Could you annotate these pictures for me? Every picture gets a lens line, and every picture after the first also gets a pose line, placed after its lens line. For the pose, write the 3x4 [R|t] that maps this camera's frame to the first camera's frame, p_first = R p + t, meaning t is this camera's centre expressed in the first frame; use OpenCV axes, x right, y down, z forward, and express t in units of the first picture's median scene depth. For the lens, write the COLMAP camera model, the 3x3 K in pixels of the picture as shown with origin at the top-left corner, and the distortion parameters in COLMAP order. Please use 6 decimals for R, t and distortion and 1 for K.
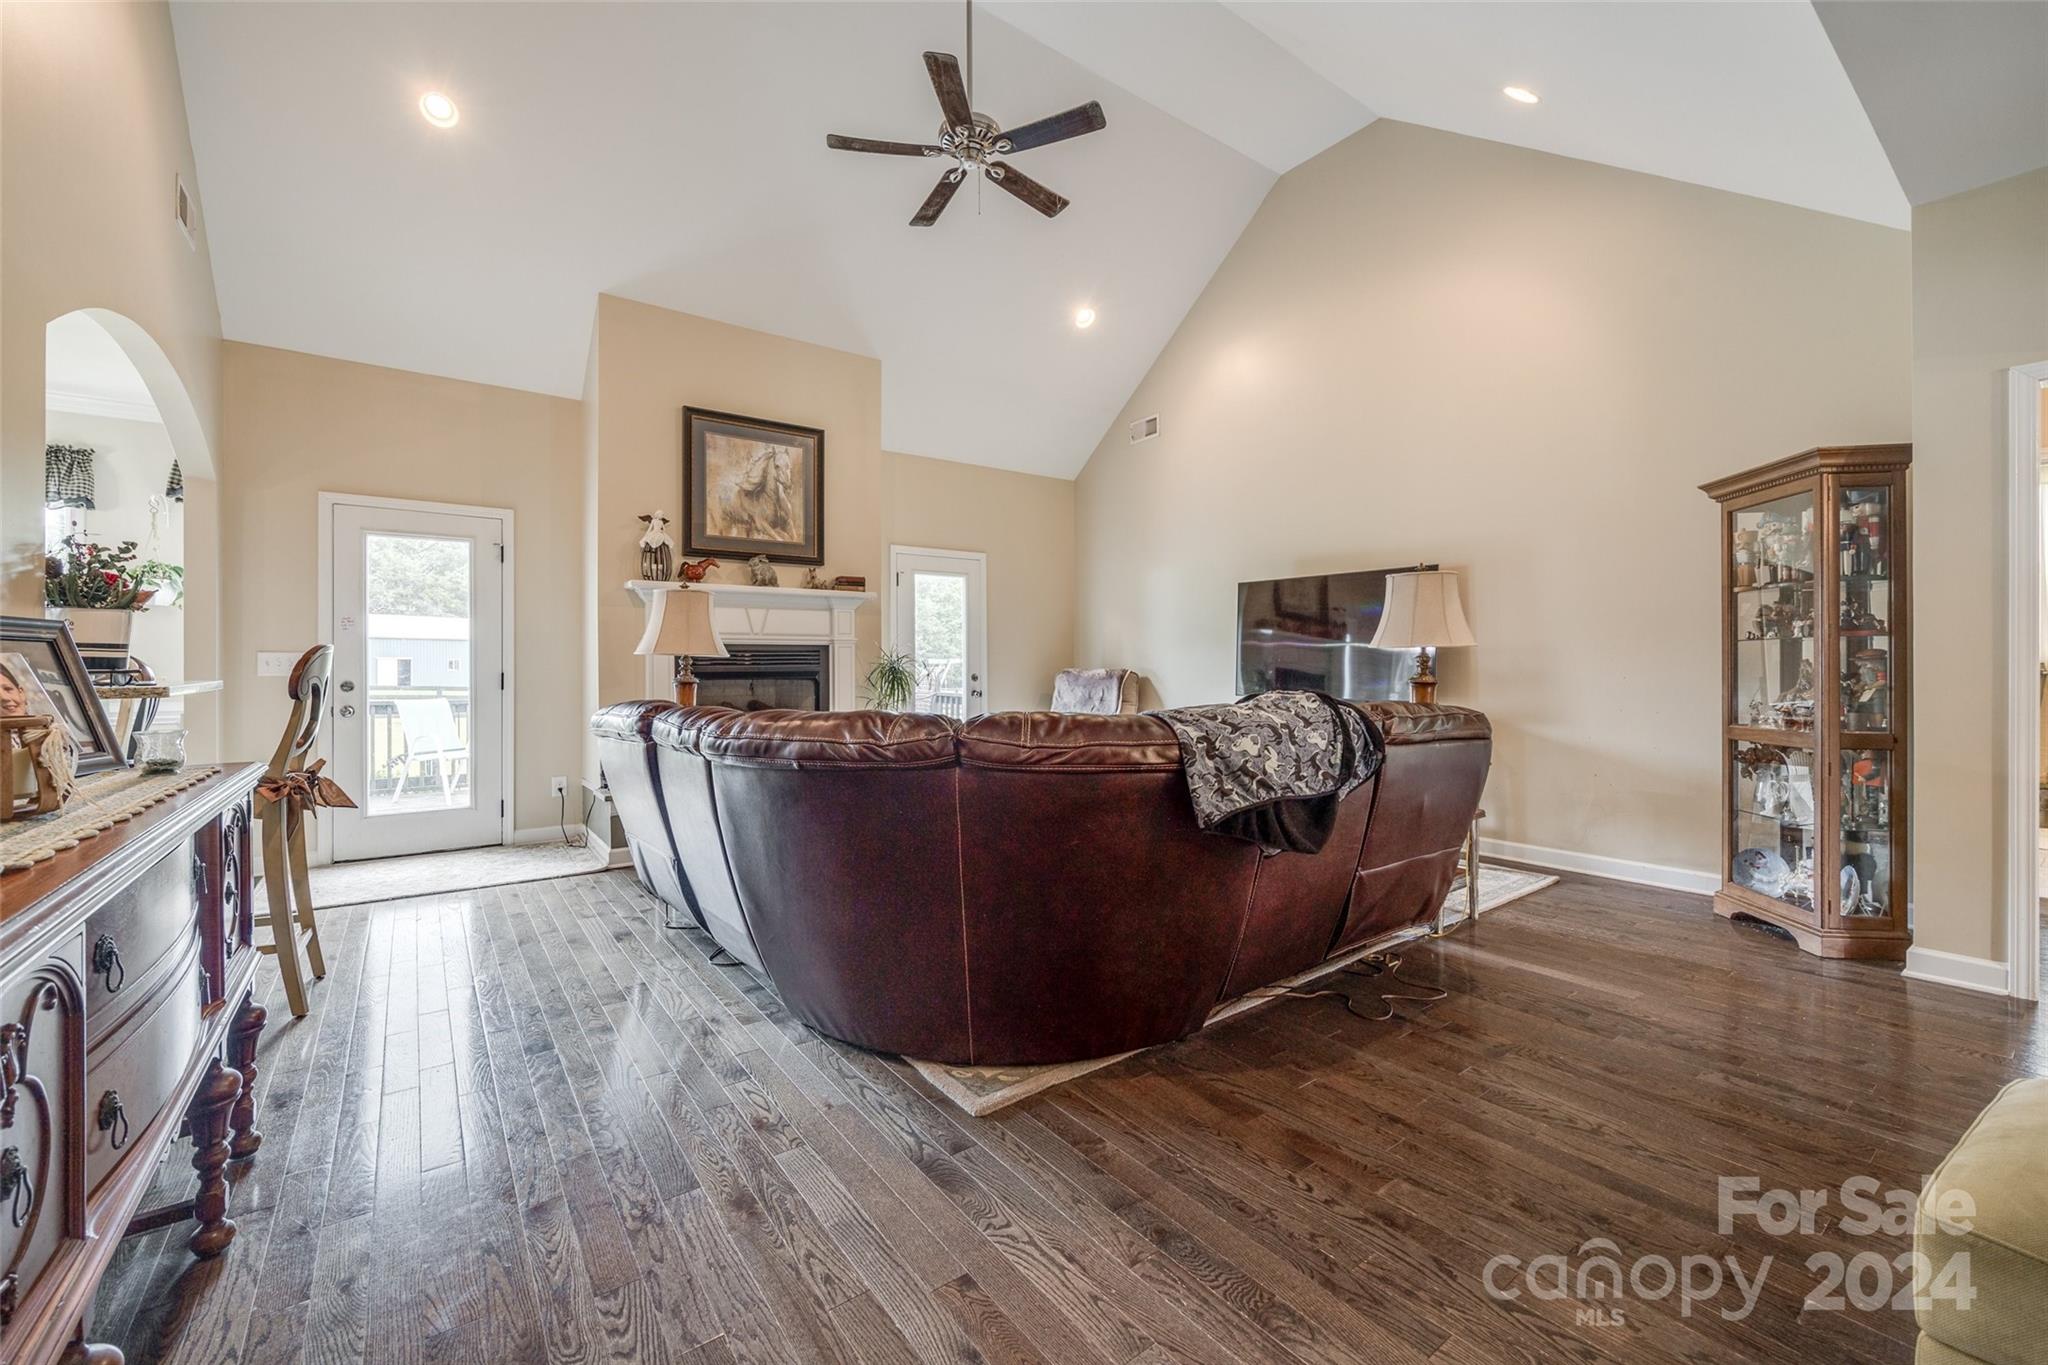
lens RADIAL K [[820.9, 0, 1006.3], [0, 820.9, 669.8], [0, 0, 1]] dist [-0.002728, 0.000199]
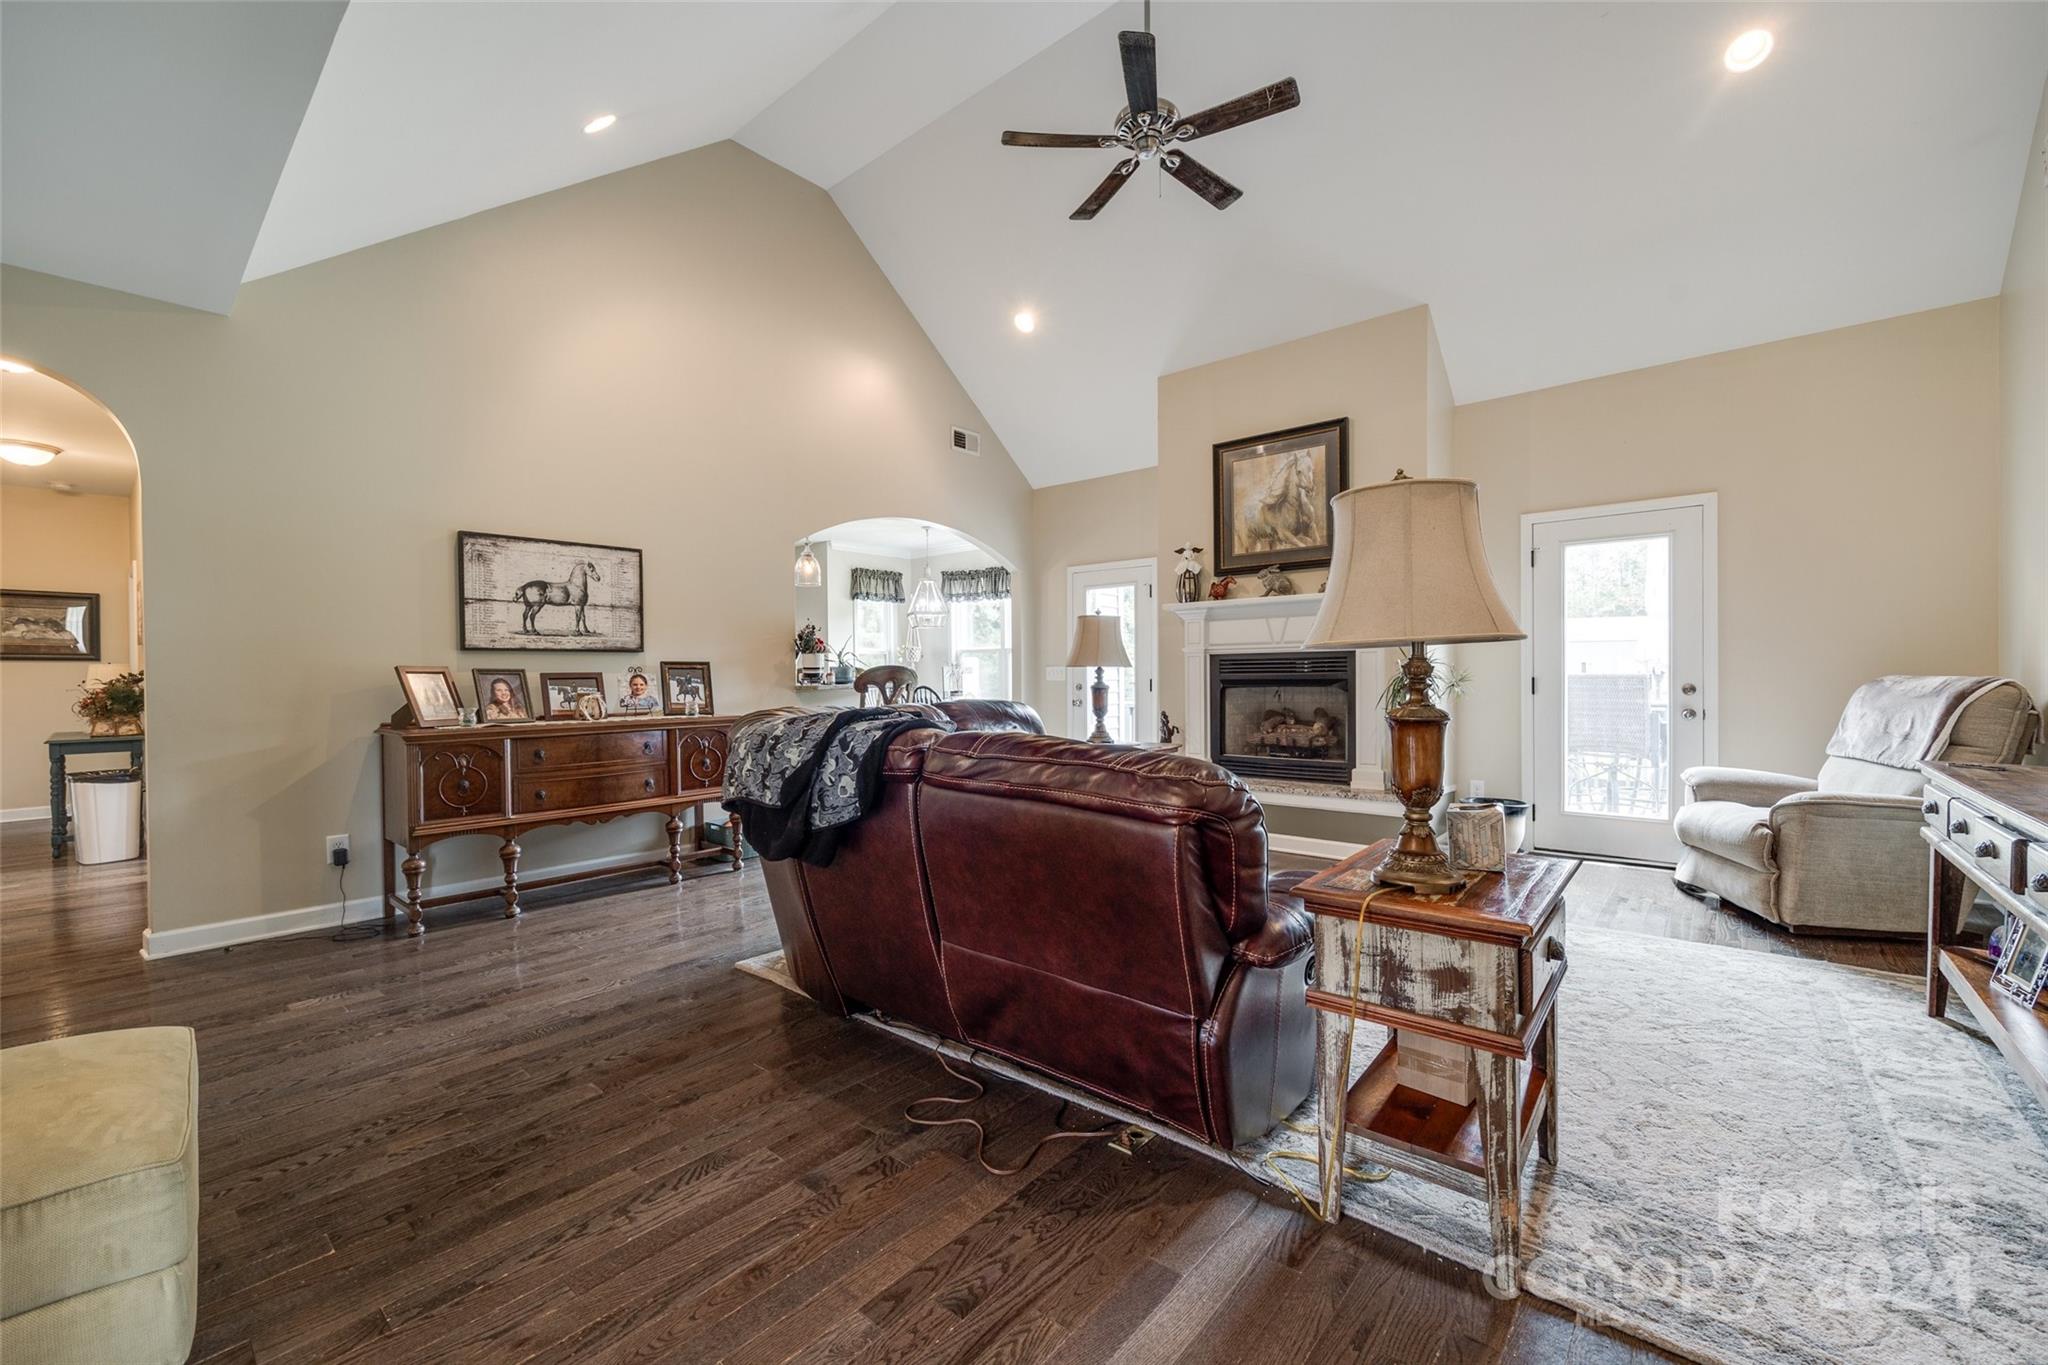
lens RADIAL K [[820.9, 0, 1017.3], [0, 820.9, 683.4], [0, 0, 1]] dist [-0.002728, 0.000199]
pose [[0.227300, 0.012534, -0.973744, 0.649076], [0.001764, 0.999910, 0.013283, -0.007296], [0.973823, -0.004737, 0.227257, 0.472452]]
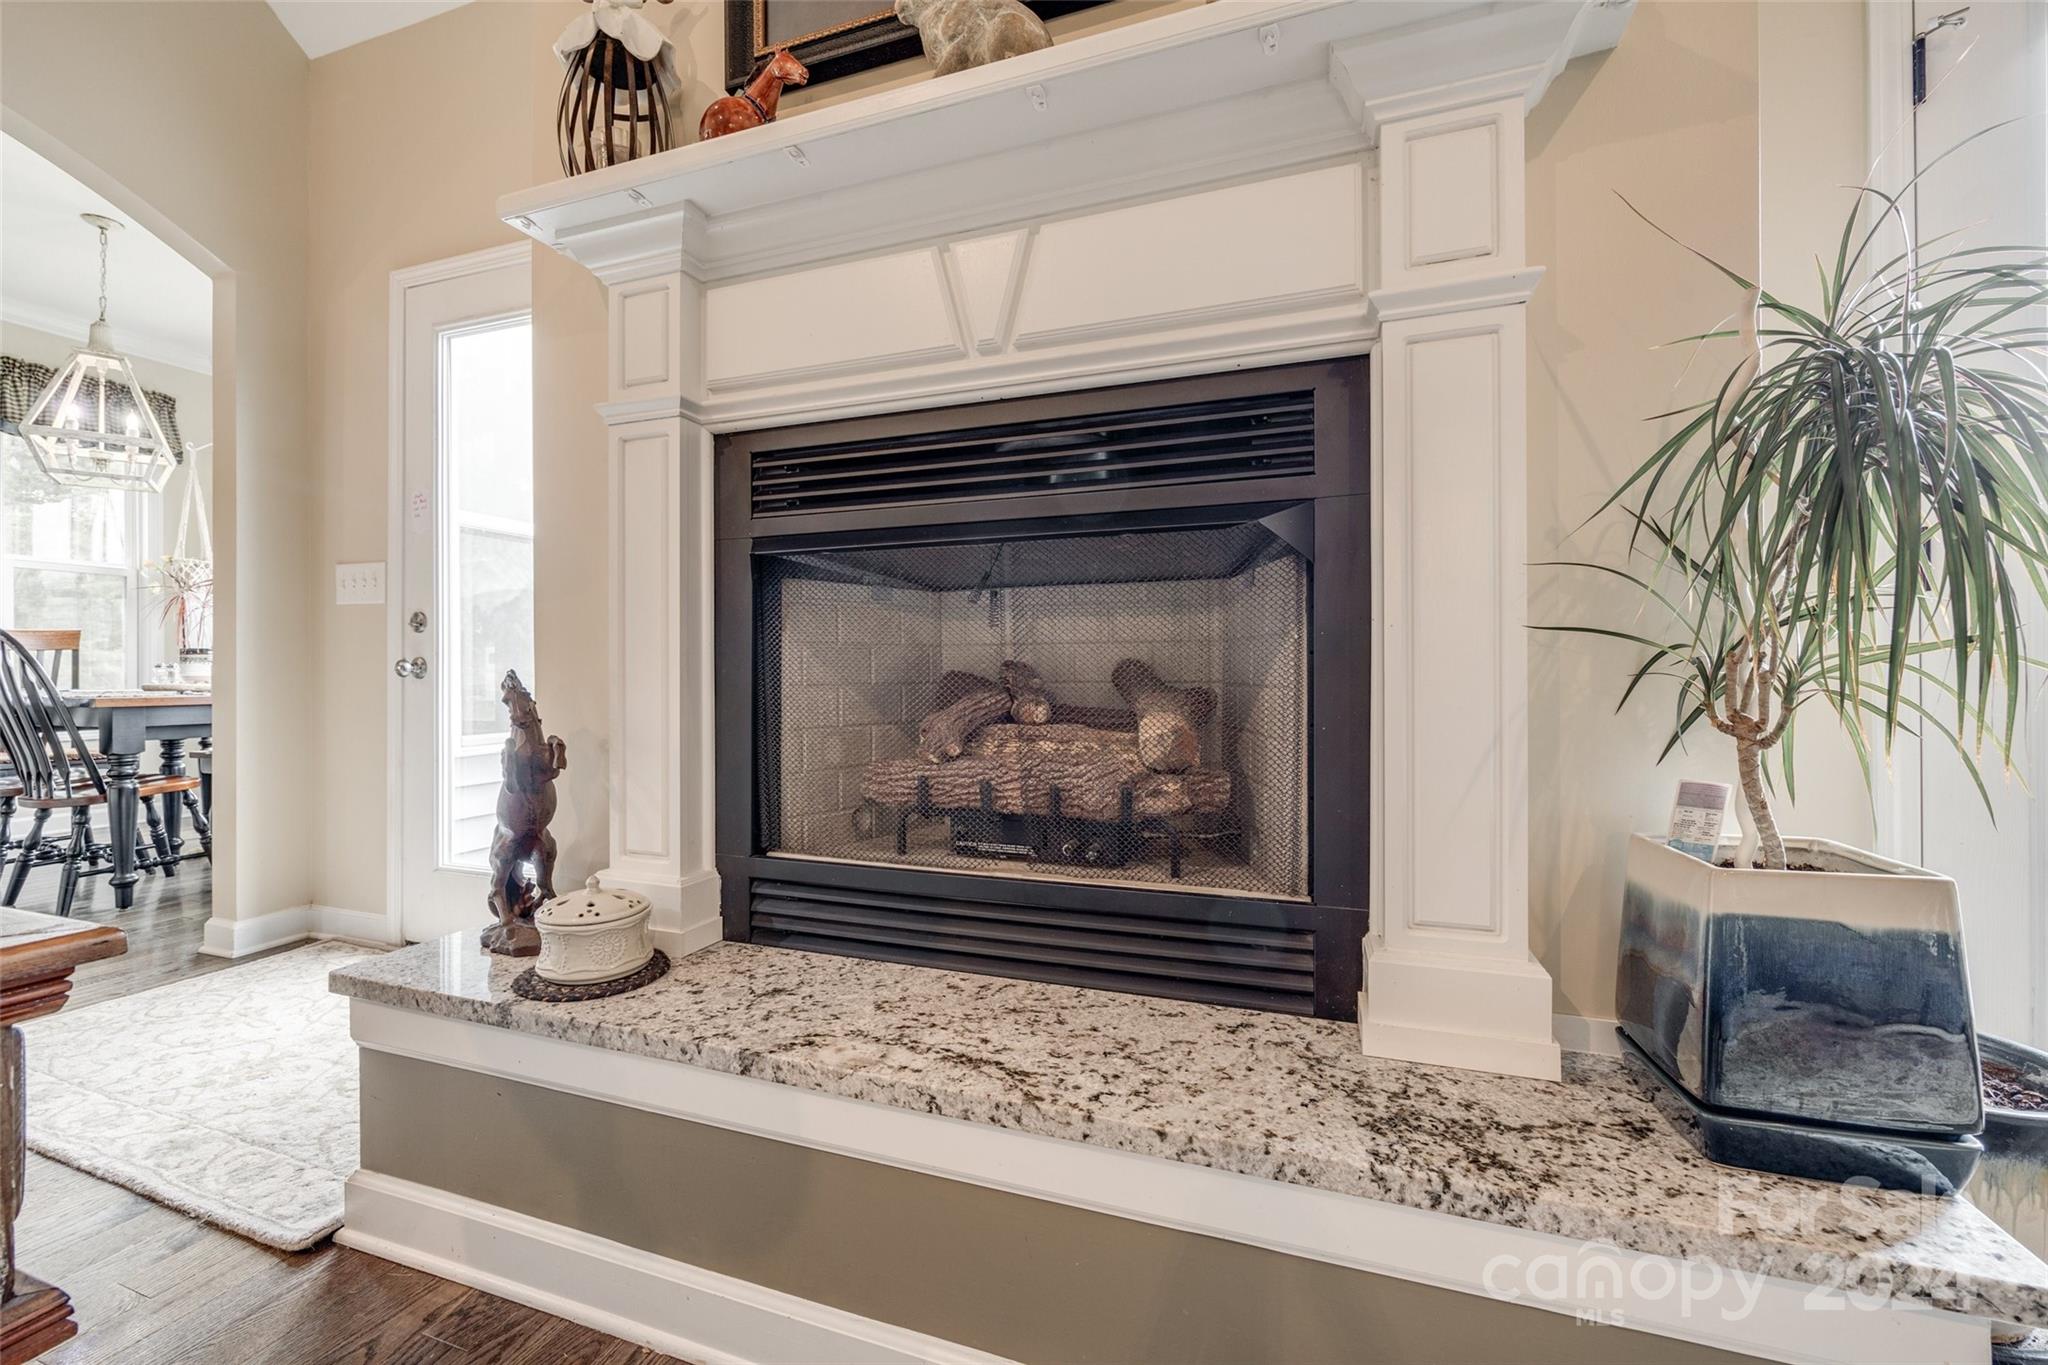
lens RADIAL K [[820.9, 0, 1030.2], [0, 820.9, 680.6], [0, 0, 1]] dist [-0.002728, 0.000199]
pose [[0.562651, 0.005284, -0.826678, -0.124292], [-0.007777, 0.999969, 0.001098, 0.049300], [0.826658, 0.005812, 0.562675, 0.930291]]
